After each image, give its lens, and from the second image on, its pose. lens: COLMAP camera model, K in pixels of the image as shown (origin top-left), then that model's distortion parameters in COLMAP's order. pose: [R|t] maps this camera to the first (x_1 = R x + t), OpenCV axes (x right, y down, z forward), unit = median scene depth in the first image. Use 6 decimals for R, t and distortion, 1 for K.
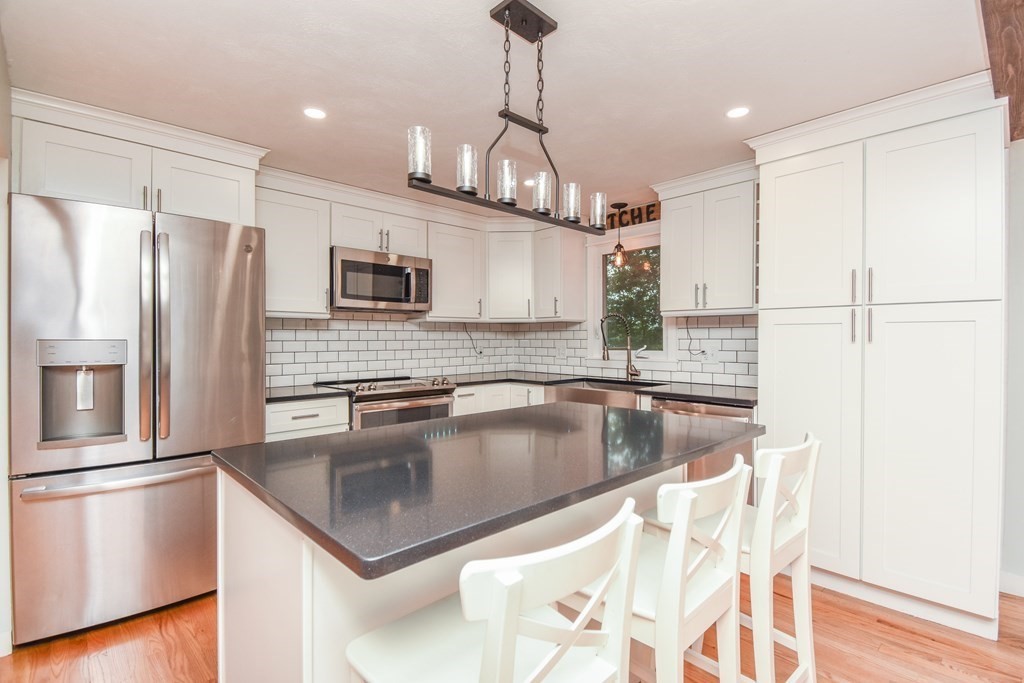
lens RADIAL K [[466.0, 0, 512.0], [0, 466.0, 341.5], [0, 0, 1]] dist [-0.001508, -0.001062]
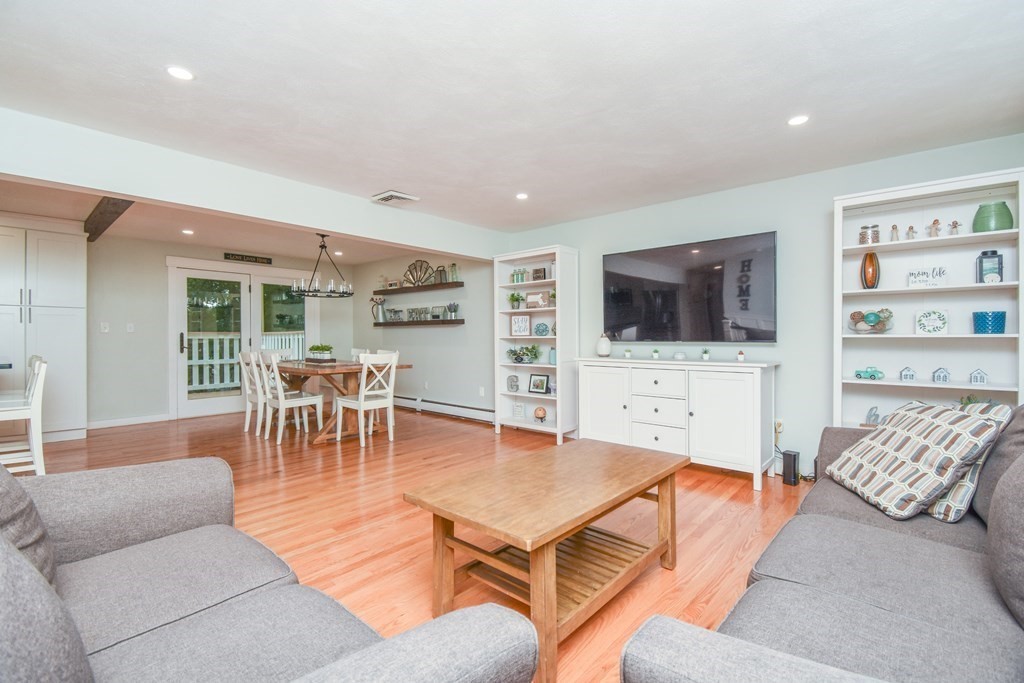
lens RADIAL K [[435.2, 0, 512.0], [0, 435.2, 341.5], [0, 0, 1]] dist [0.000439, 0.000006]
pose [[-0.055630, -0.003020, 0.998447, -1.086249], [-0.000596, 0.999995, 0.002992, 0.062952], [-0.998451, -0.000429, -0.055632, -0.894949]]
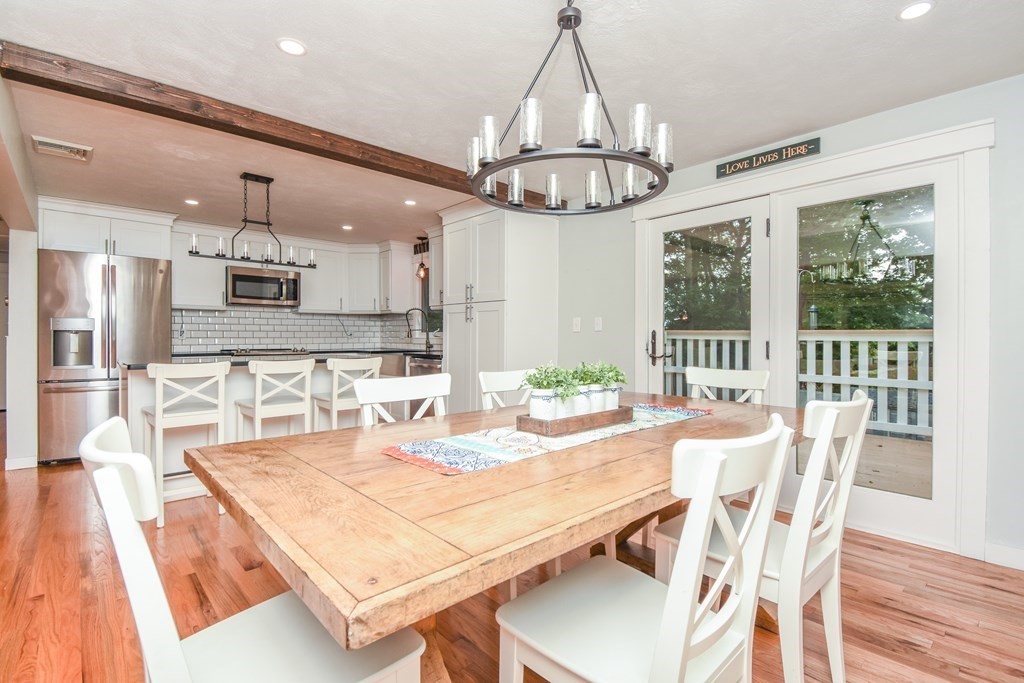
lens RADIAL K [[466.0, 0, 512.0], [0, 466.0, 341.5], [0, 0, 1]] dist [-0.001508, -0.001062]
pose [[0.999793, 0.006105, -0.019422, 0.761930], [-0.006014, 0.999971, 0.004769, 0.056663], [0.019451, -0.004651, 0.999800, -0.732082]]
